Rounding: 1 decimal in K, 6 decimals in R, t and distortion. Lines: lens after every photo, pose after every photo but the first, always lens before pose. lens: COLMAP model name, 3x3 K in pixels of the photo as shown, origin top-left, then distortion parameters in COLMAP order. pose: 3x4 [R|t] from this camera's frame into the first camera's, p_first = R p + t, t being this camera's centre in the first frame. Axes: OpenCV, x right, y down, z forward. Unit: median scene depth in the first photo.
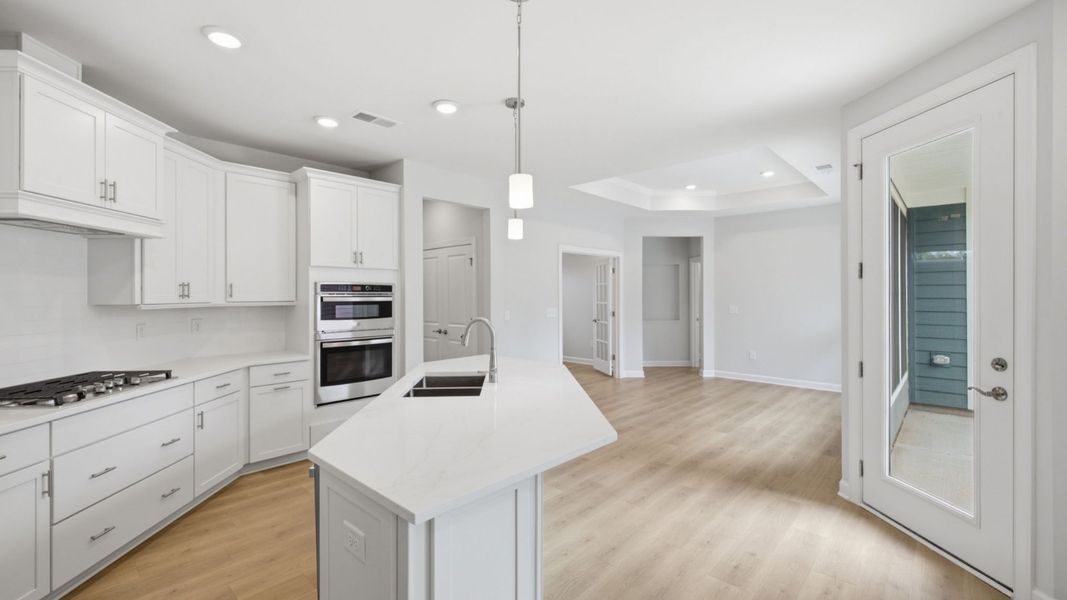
lens RADIAL K [[444.8, 0, 534.1], [0, 444.8, 299.4], [0, 0, 1]] dist [0.000778, -0.000075]
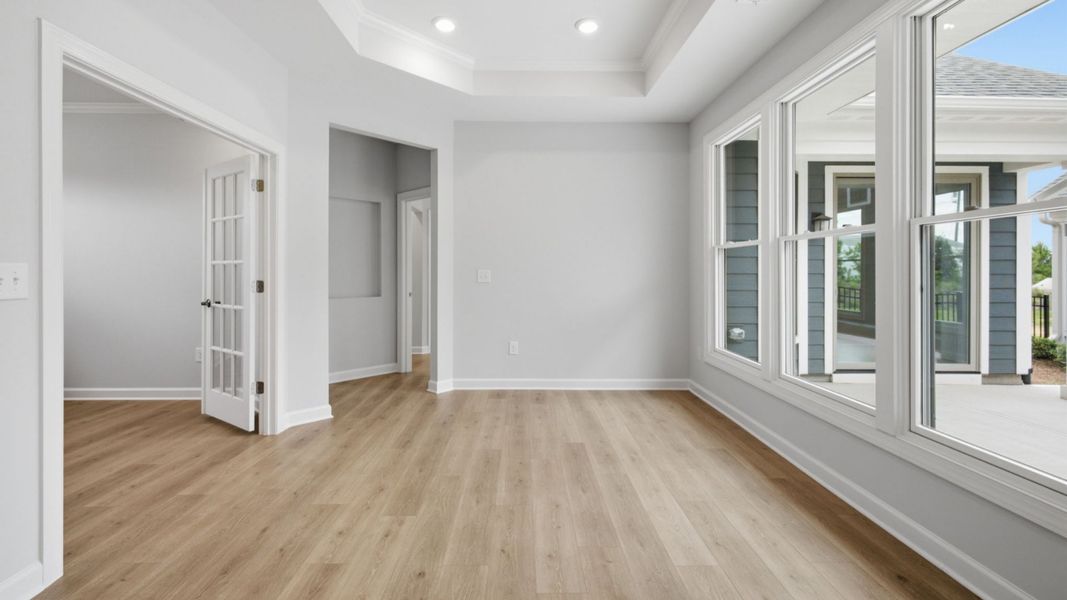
lens RADIAL K [[444.8, 0, 530.9], [0, 444.8, 272.6], [0, 0, 1]] dist [0.000778, -0.000075]
pose [[0.721243, 0.003073, 0.692675, 0.068343], [0.000805, 0.999986, -0.005275, 0.021205], [-0.692682, 0.004362, 0.721230, 0.499250]]
